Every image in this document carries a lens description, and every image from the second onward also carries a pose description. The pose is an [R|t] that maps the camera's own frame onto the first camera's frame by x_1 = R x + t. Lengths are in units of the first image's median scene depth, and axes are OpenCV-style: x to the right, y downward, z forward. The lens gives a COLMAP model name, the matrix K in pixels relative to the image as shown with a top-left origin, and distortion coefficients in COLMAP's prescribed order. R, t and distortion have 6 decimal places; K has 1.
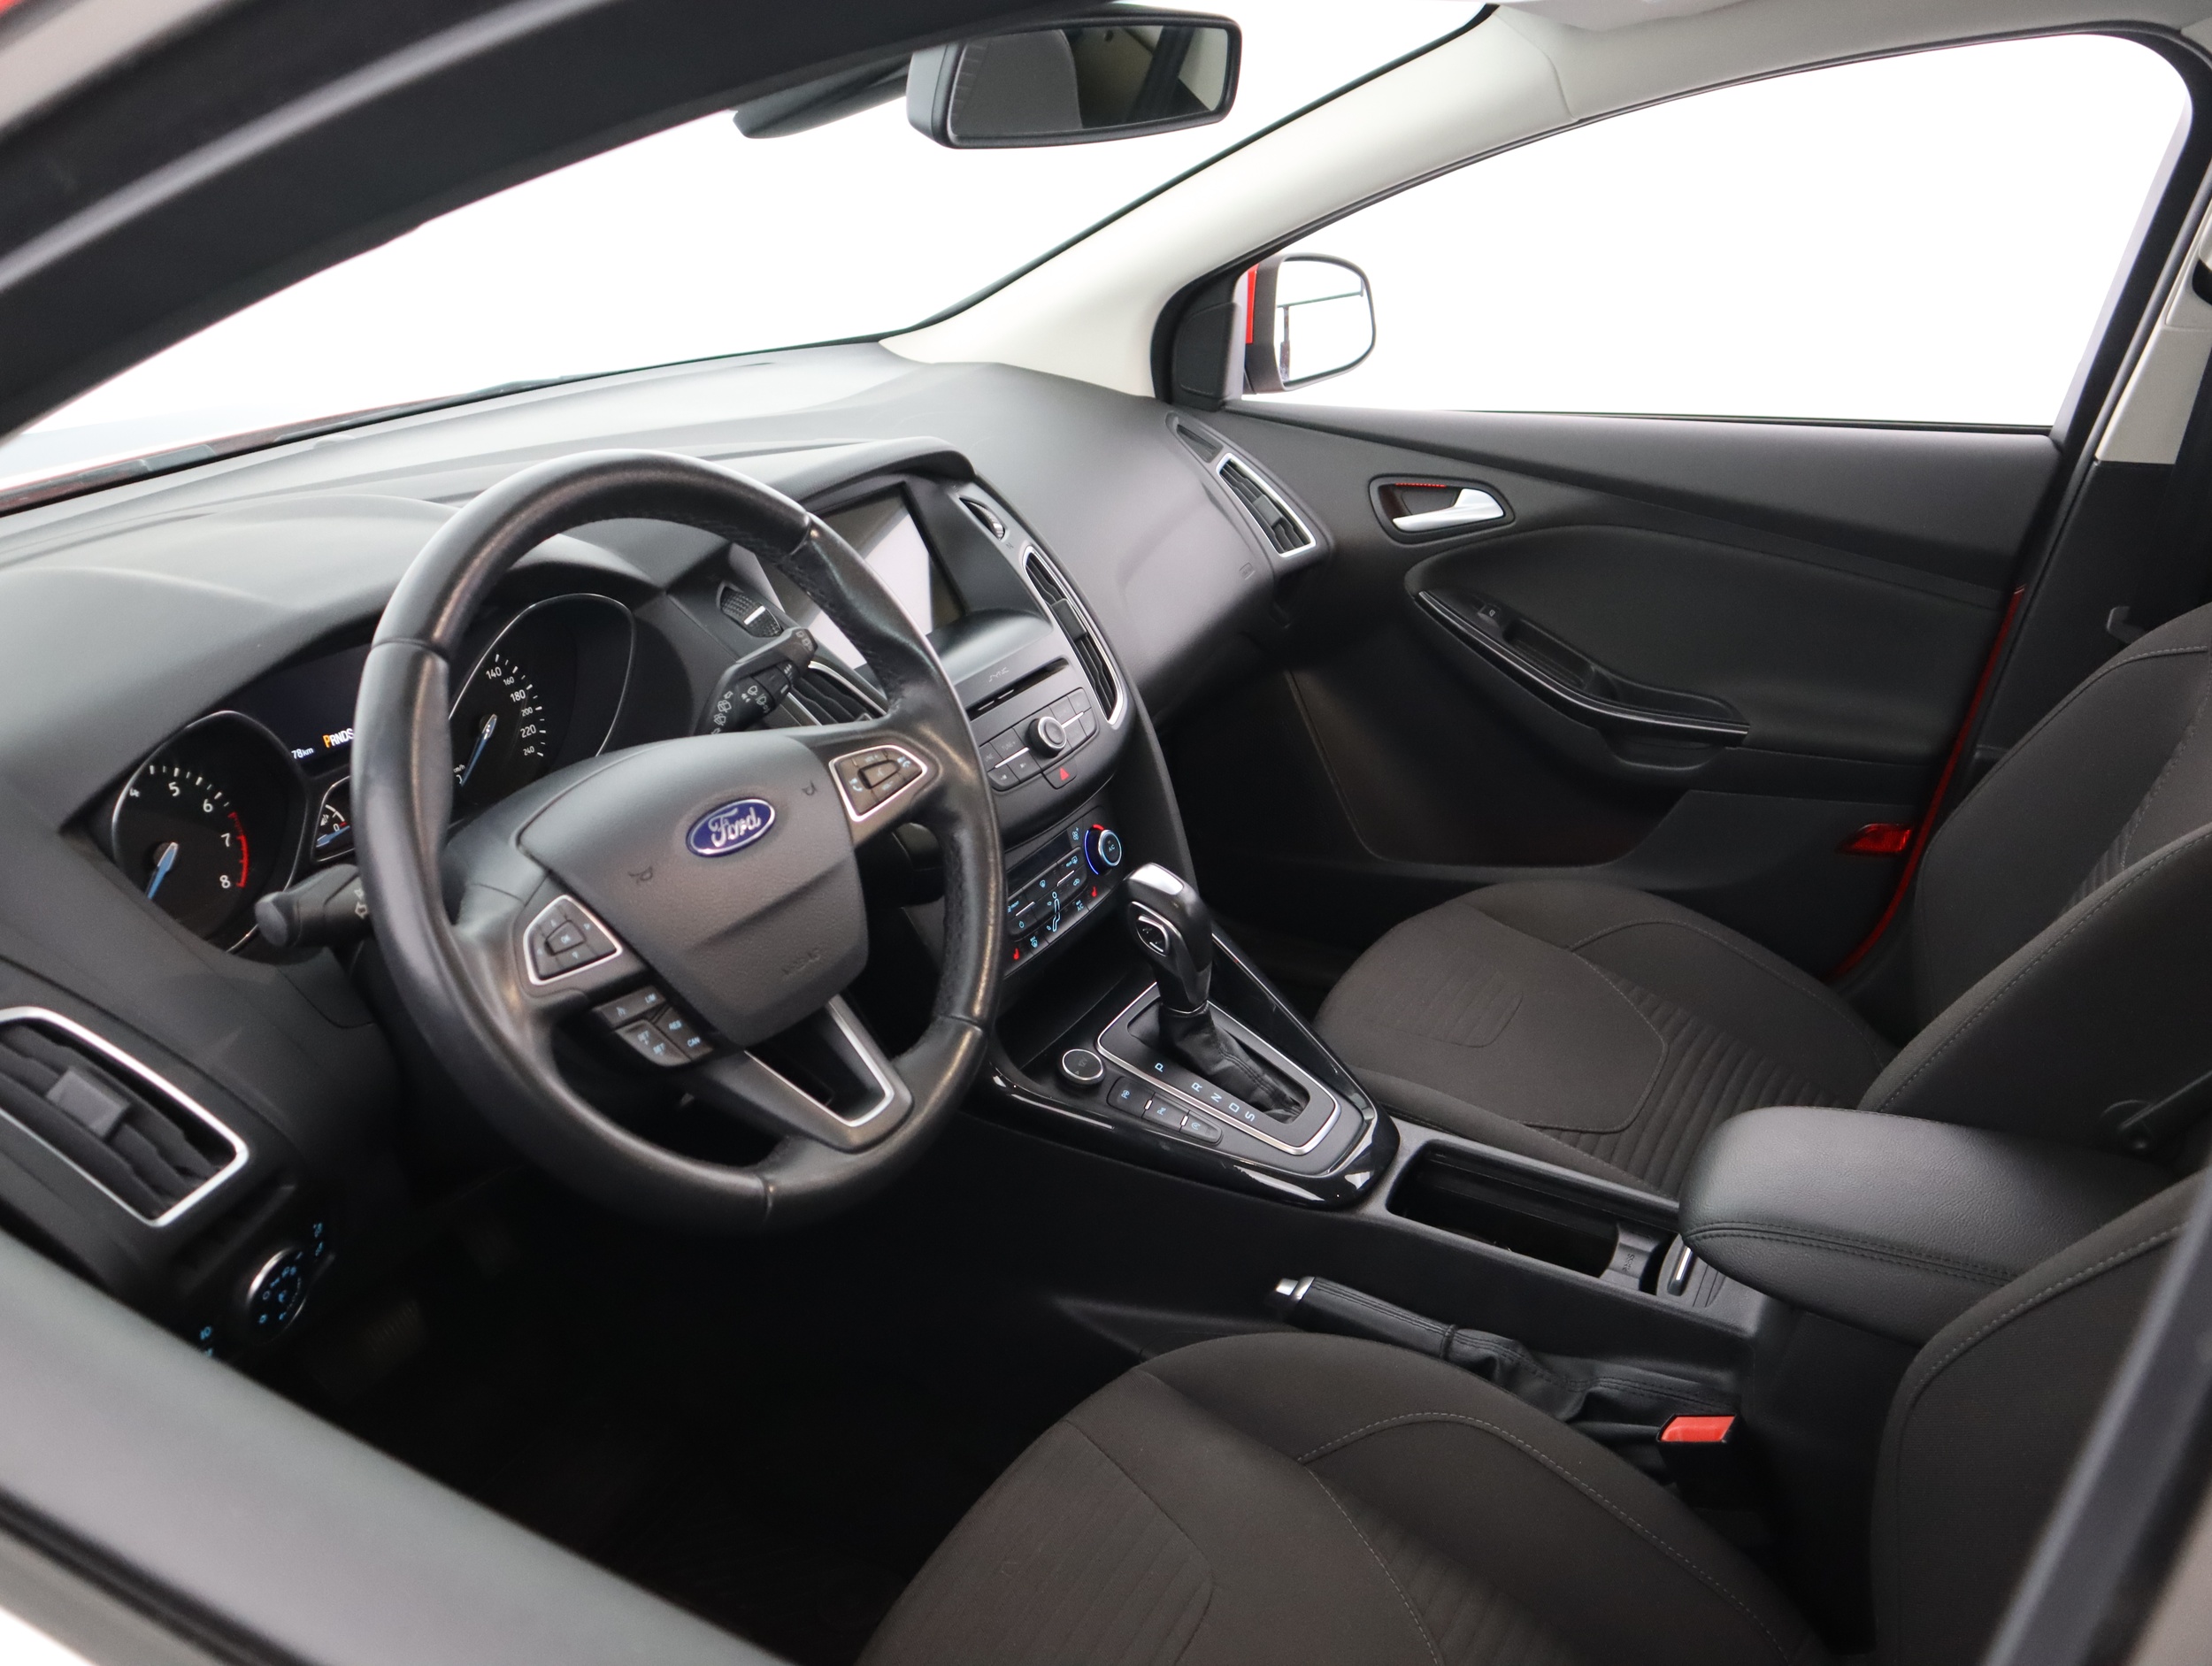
lens RADIAL K [[1661.0, 0, 1106.0], [0, 1661.0, 833.0], [0, 0, 1]] dist [-0.110179, 0.073589]
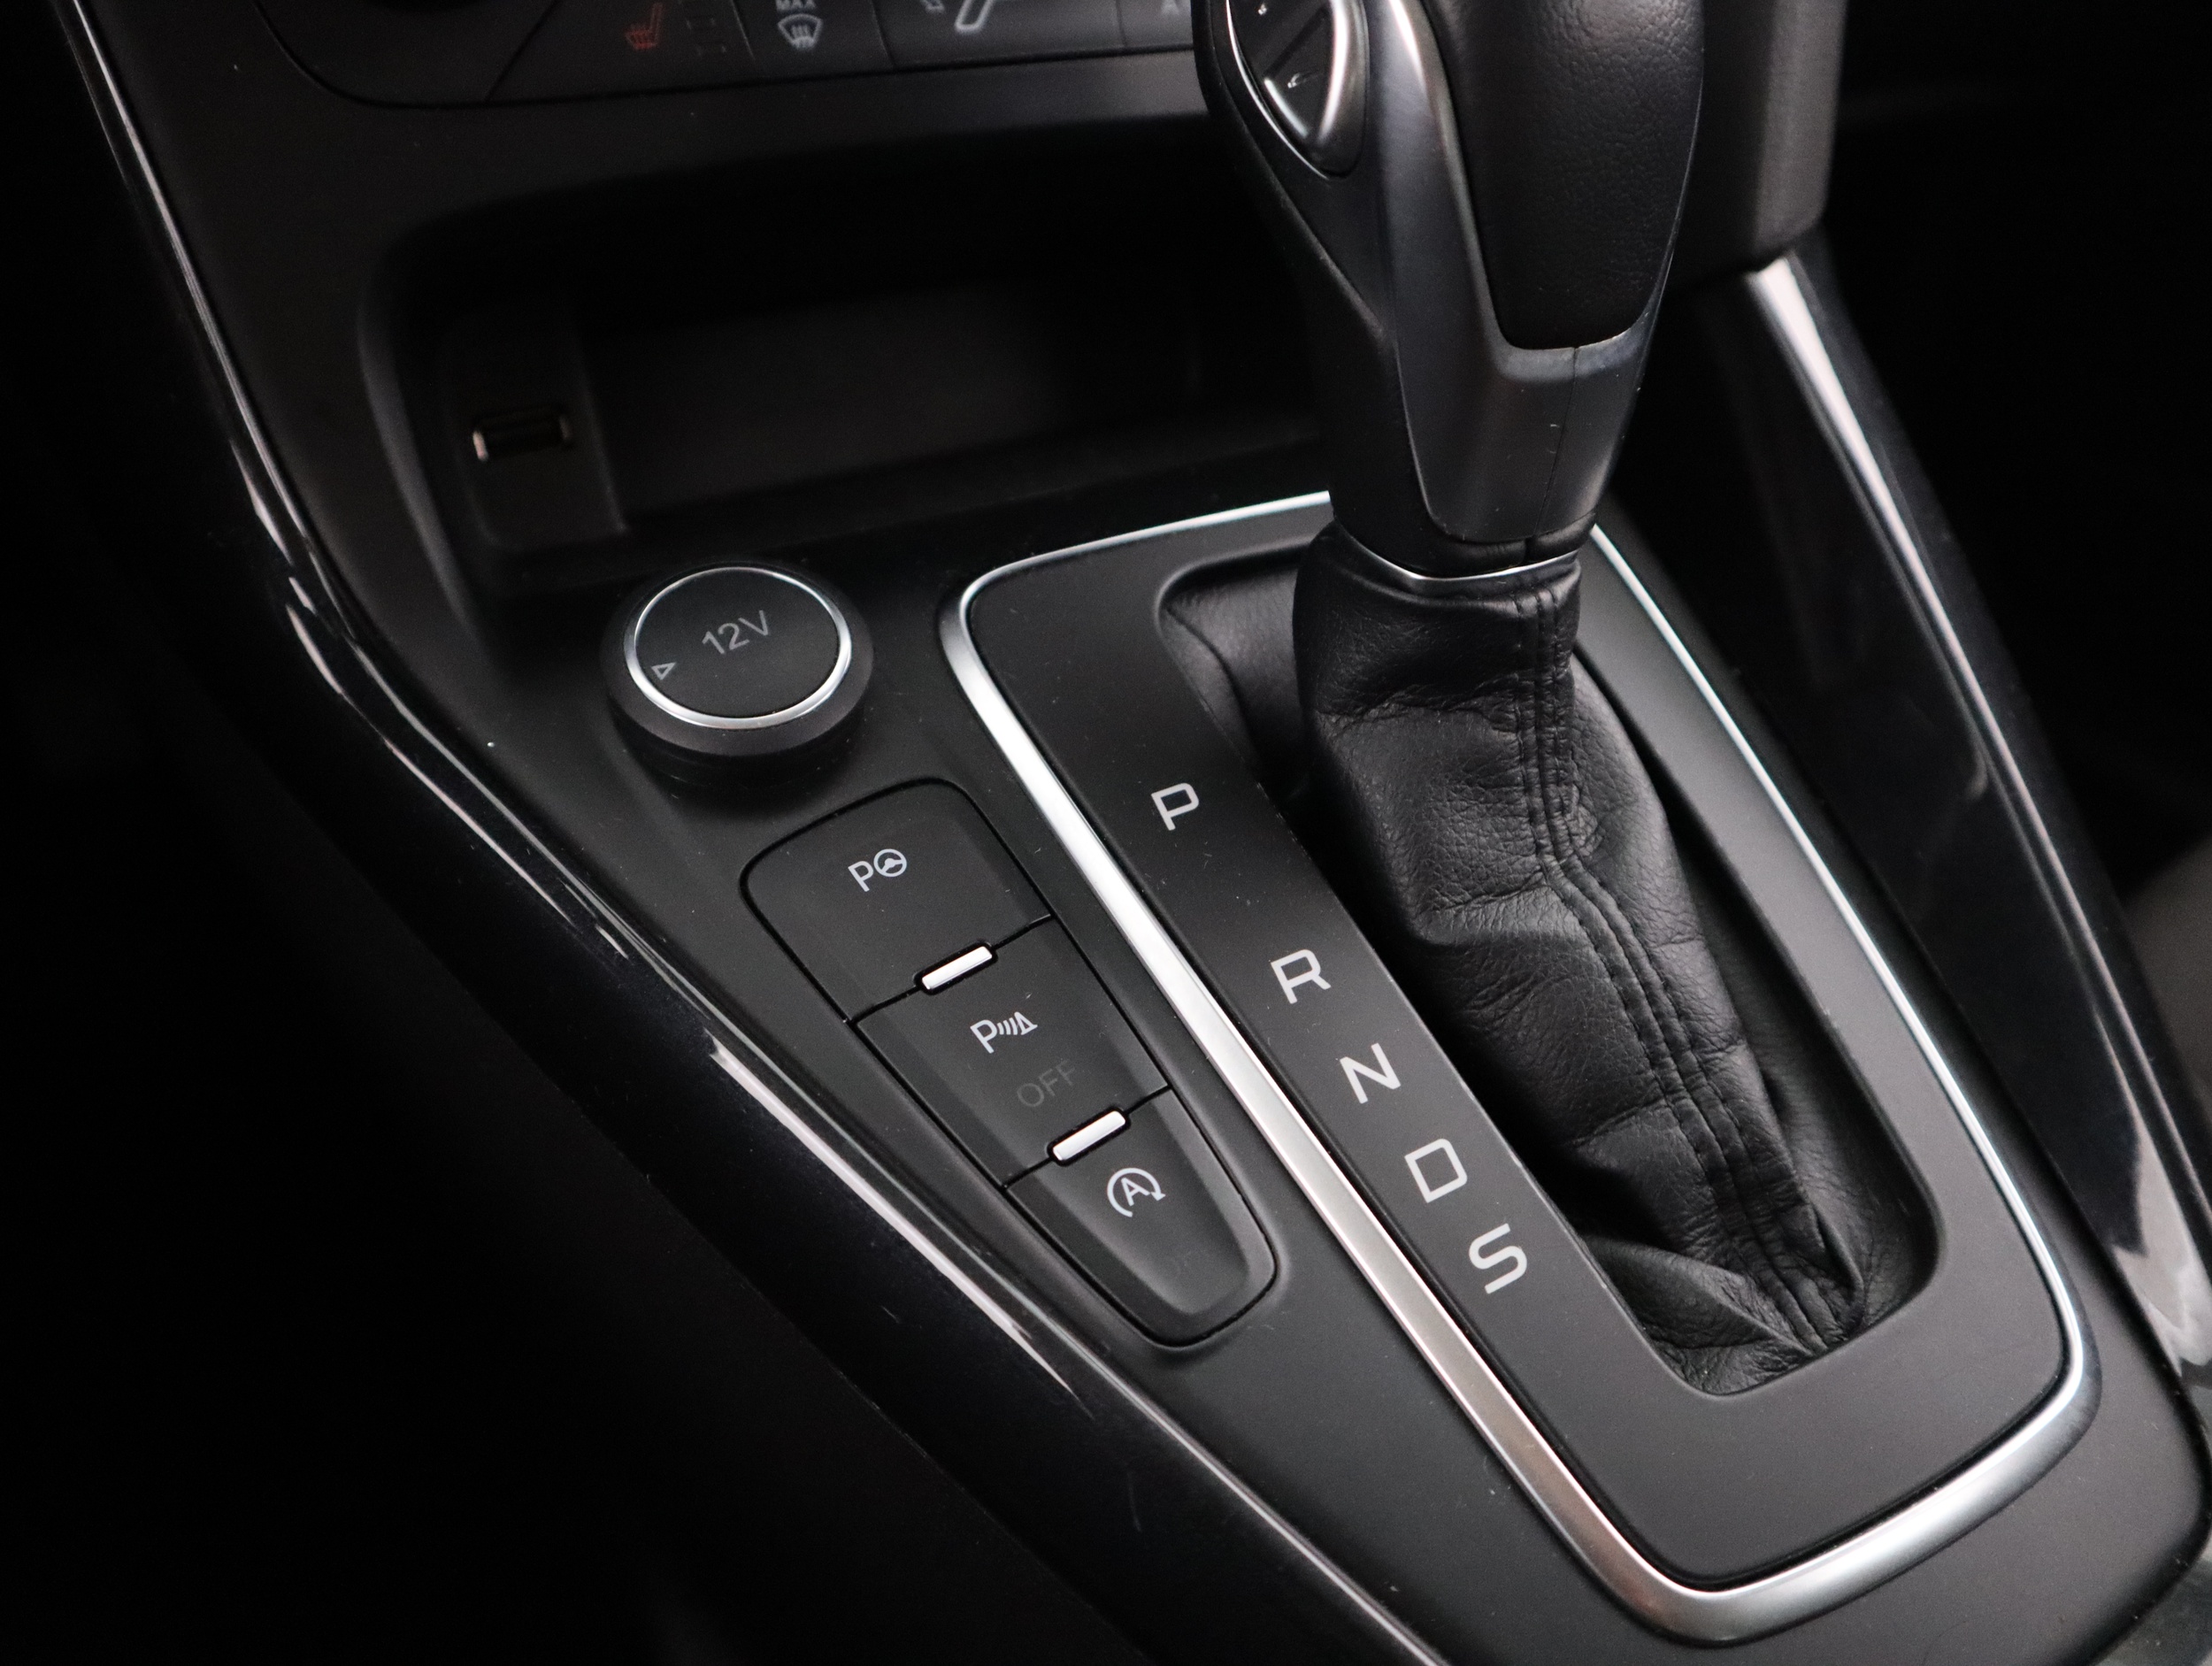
lens RADIAL K [[1661.0, 0, 1106.0], [0, 1661.0, 833.0], [0, 0, 1]] dist [-0.110179, 0.073589]
pose [[0.846481, 0.348186, -0.402785, 0.101460], [-0.256524, 0.929637, 0.264518, 0.094430], [0.466545, -0.120585, 0.876239, 0.814842]]
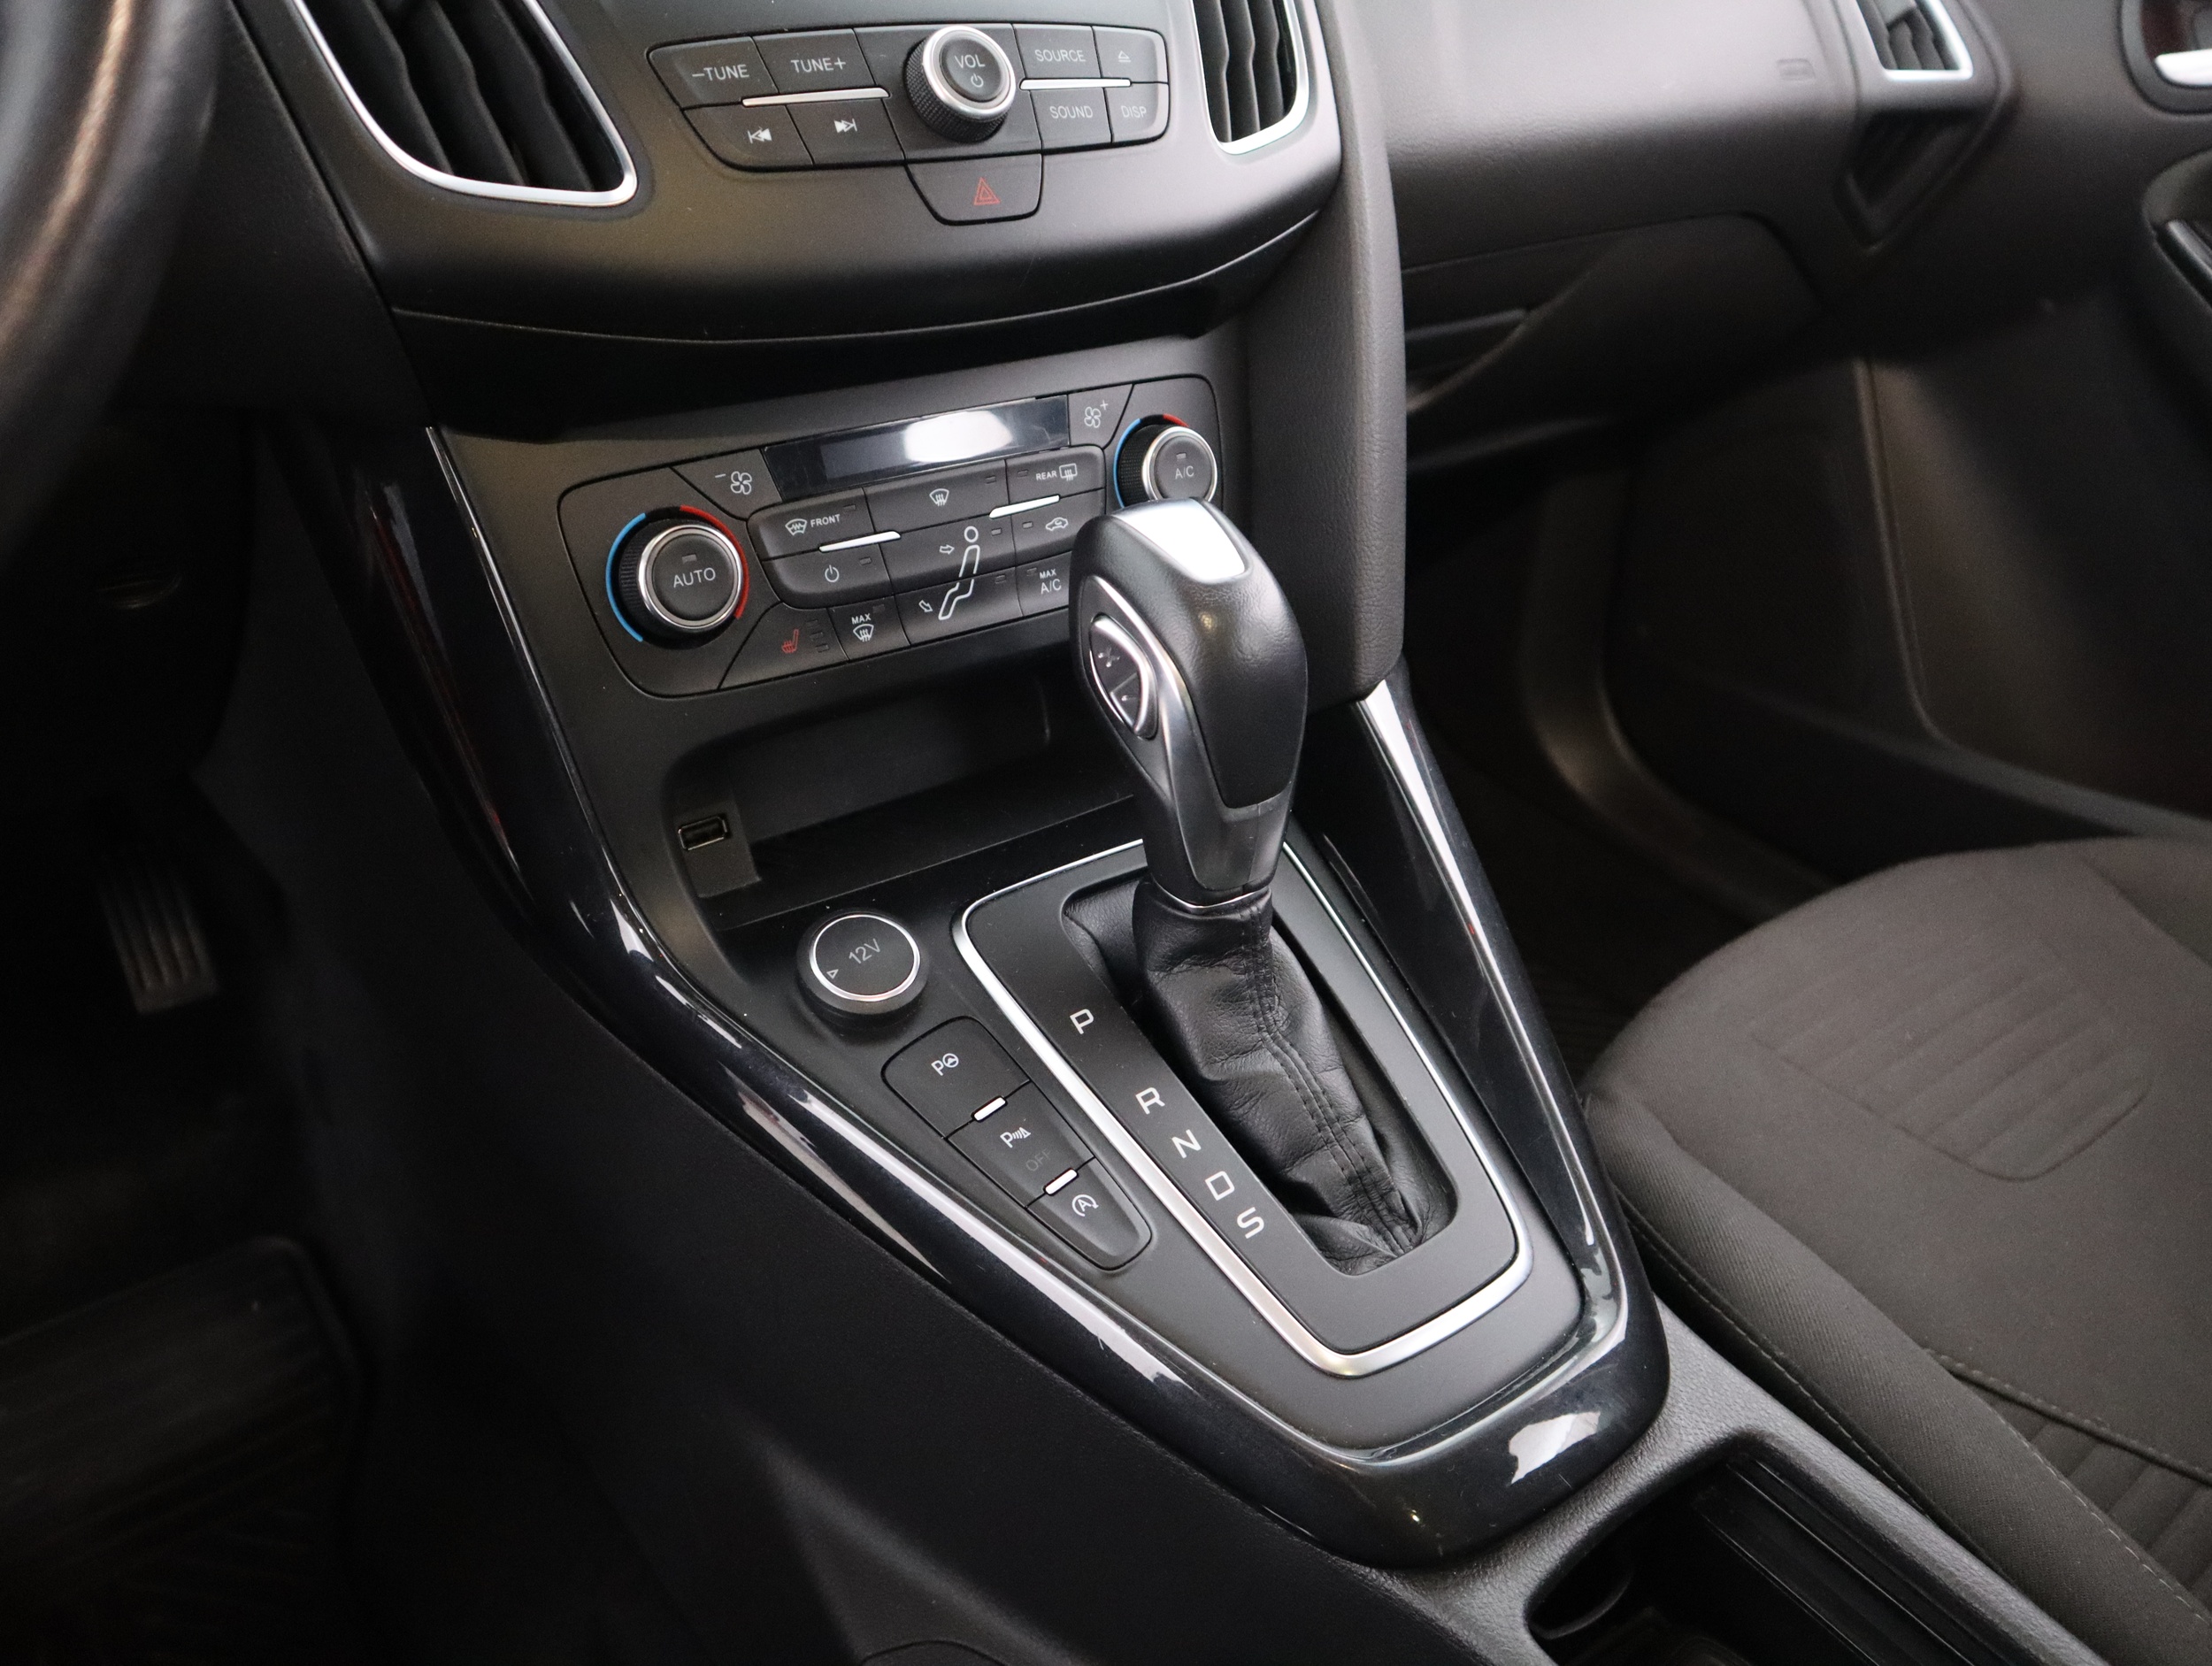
lens RADIAL K [[1661.0, 0, 1106.0], [0, 1661.0, 833.0], [0, 0, 1]] dist [-0.110179, 0.073589]
pose [[0.911415, 0.267510, -0.312666, 0.143807], [-0.227040, 0.960638, 0.160085, 0.035680], [0.343183, -0.074916, 0.936276, 0.632371]]
